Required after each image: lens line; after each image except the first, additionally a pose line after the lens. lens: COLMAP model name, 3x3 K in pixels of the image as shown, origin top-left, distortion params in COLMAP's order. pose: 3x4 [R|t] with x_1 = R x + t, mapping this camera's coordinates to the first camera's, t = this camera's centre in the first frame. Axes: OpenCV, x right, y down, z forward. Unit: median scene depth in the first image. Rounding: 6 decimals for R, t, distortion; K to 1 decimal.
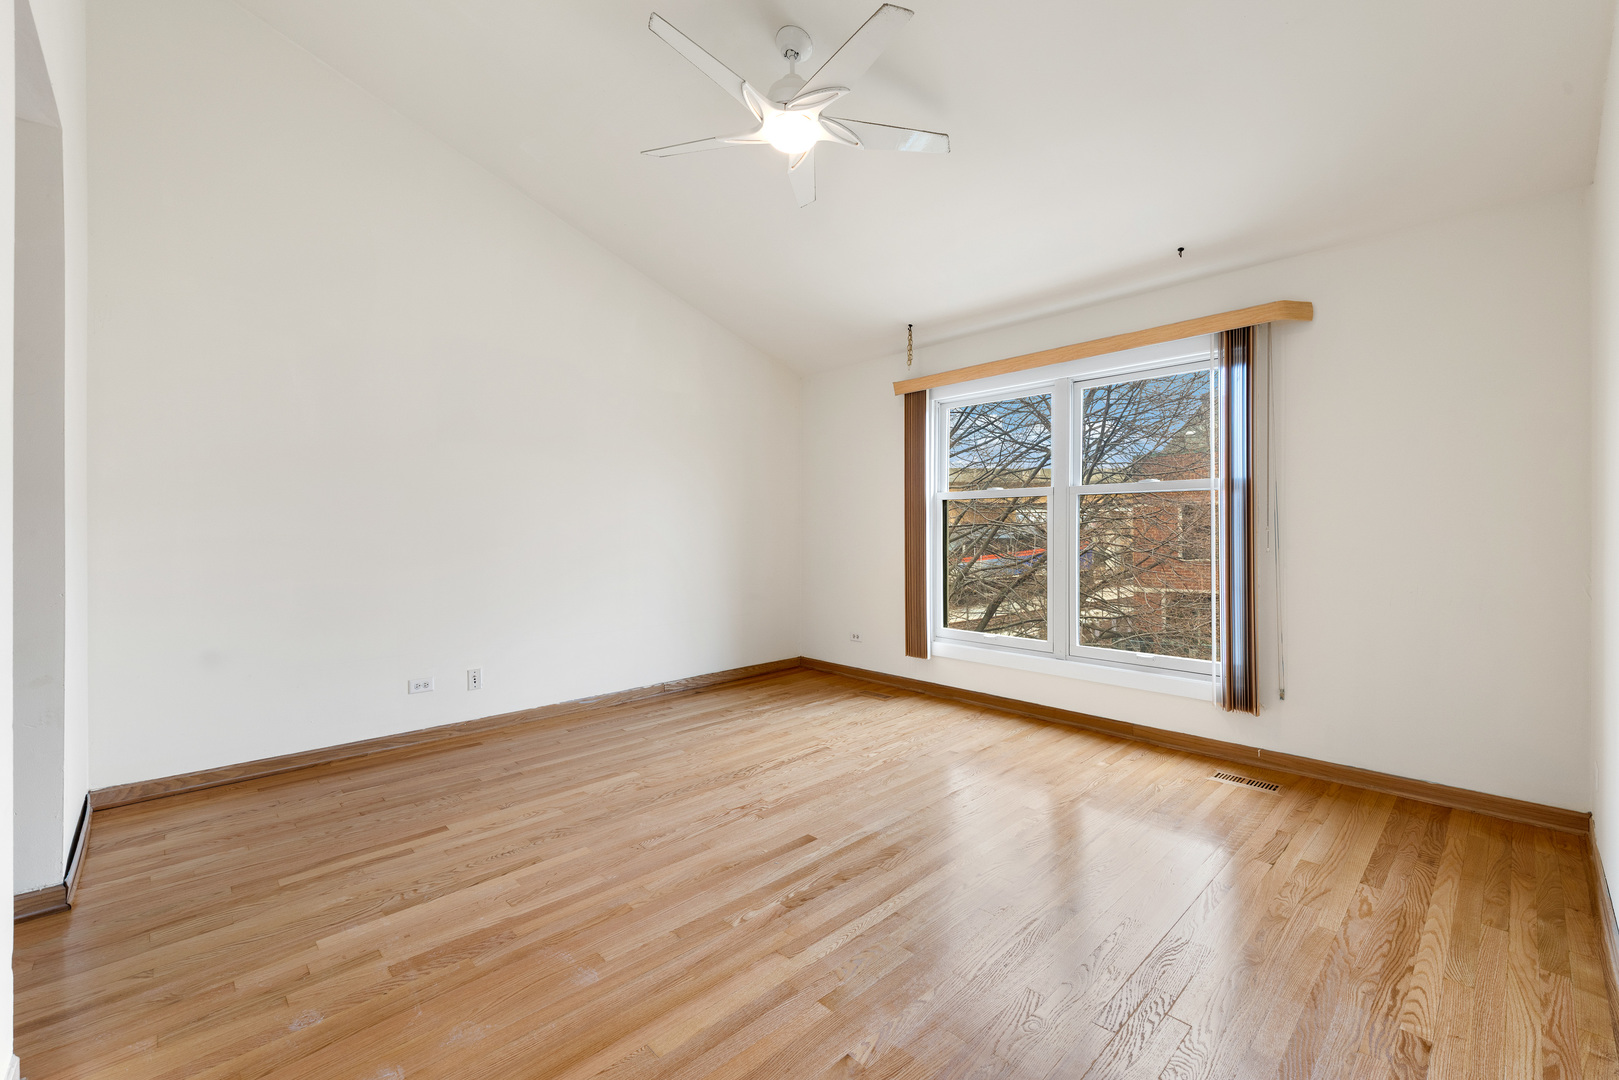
lens RADIAL K [[677.6, 0, 810.2], [0, 677.6, 526.8], [0, 0, 1]] dist [0.028402, -0.024604]
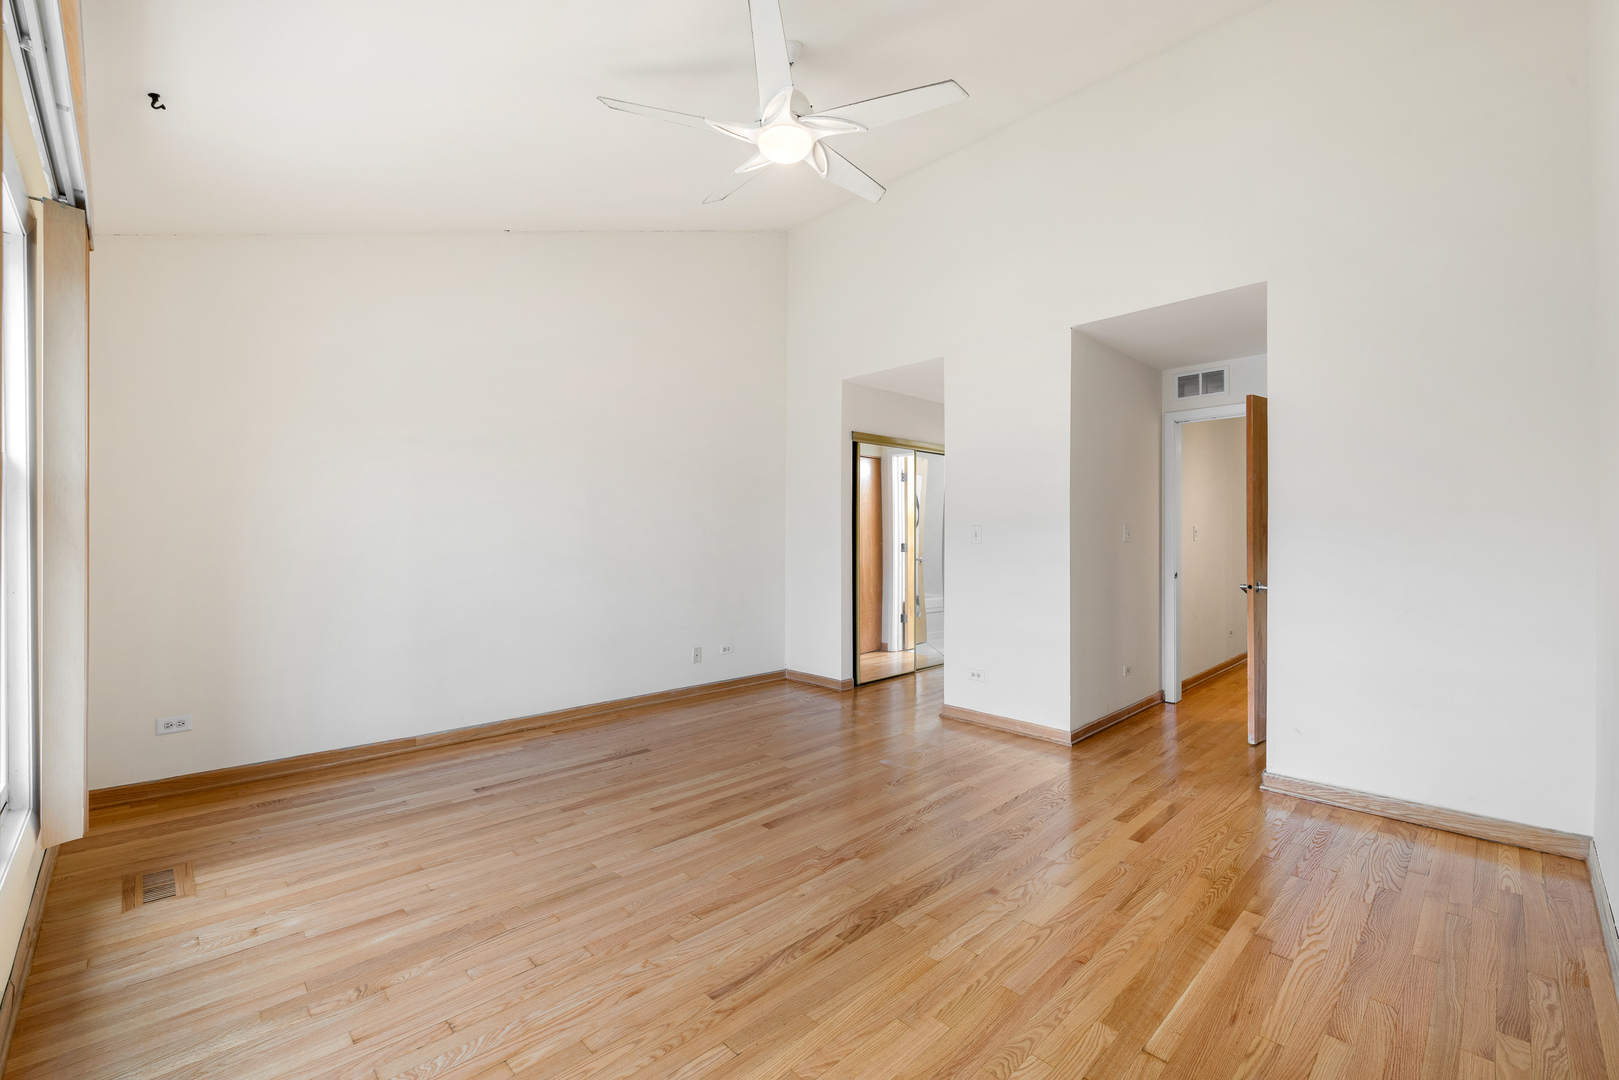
lens RADIAL K [[660.6, 0, 807.4], [0, 660.6, 518.8], [0, 0, 1]] dist [0.011801, -0.008368]
pose [[-0.999800, 0.002650, -0.019842, -0.041721], [0.003416, 0.999246, -0.038674, 0.014227], [0.019725, -0.038734, -0.999055, 1.904160]]
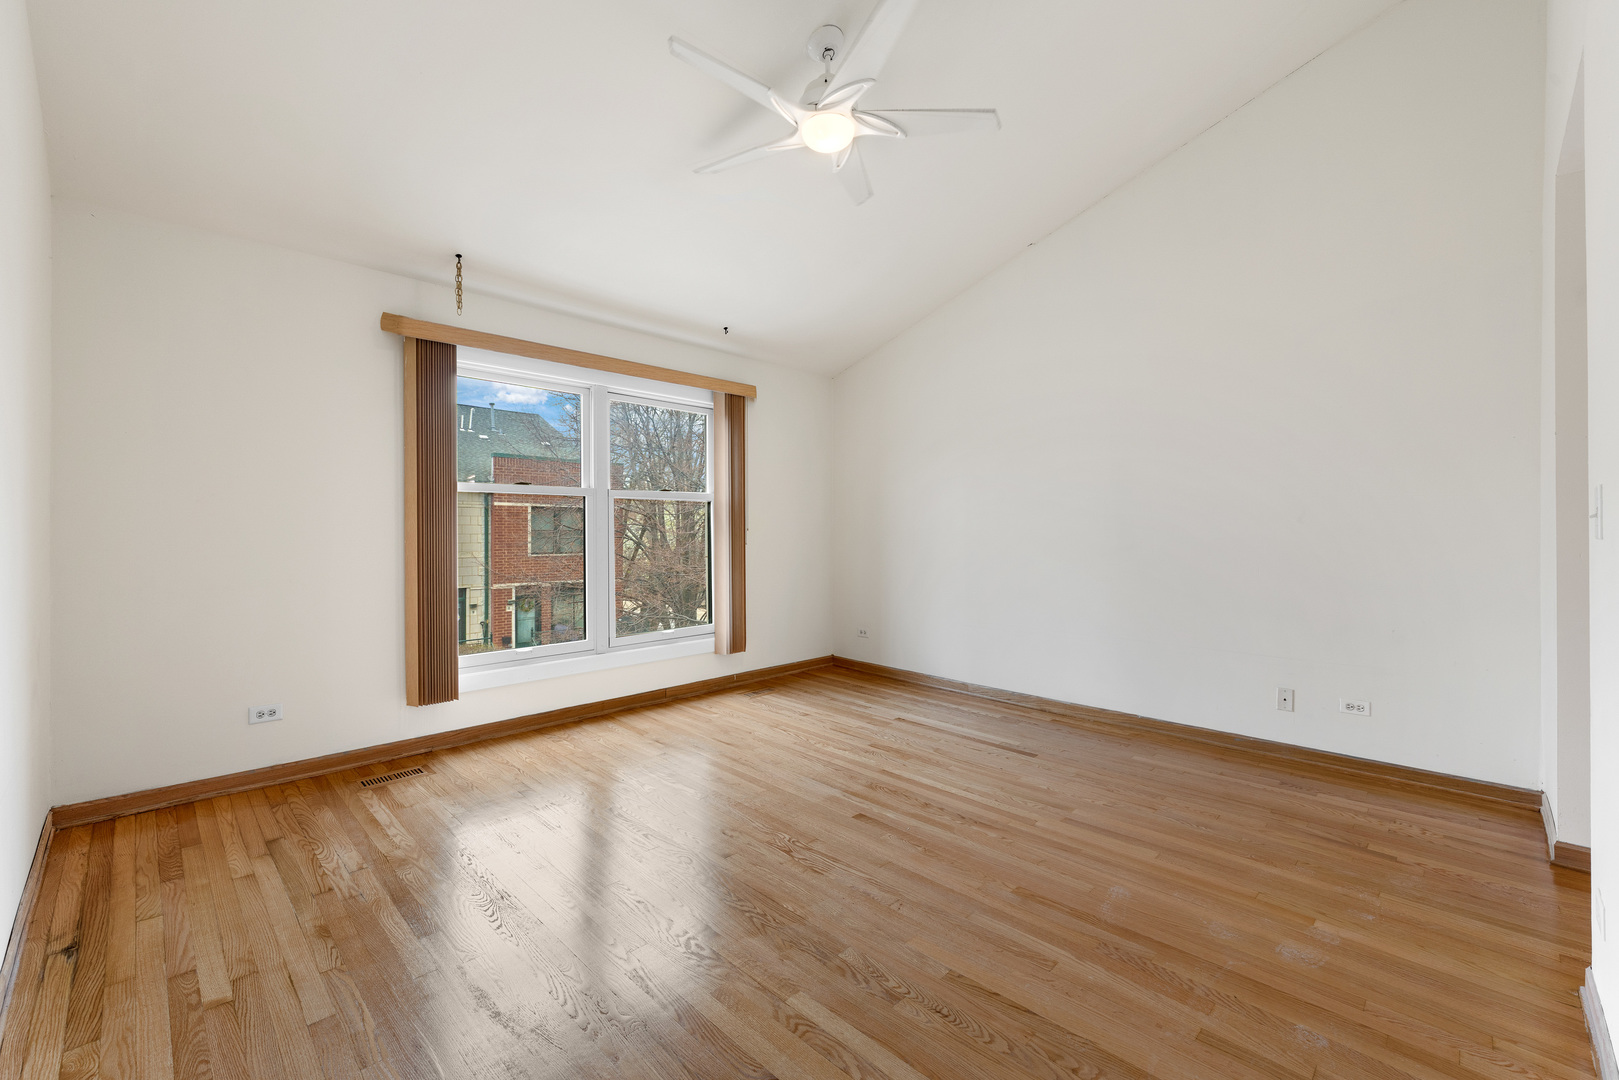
lens RADIAL K [[677.6, 0, 810.2], [0, 677.6, 526.8], [0, 0, 1]] dist [0.028402, -0.024604]
pose [[-0.037394, 0.004980, 0.999288, -0.999331], [-0.006580, 0.999965, -0.005230, 0.003845], [-0.999279, -0.006771, -0.037360, 1.039031]]
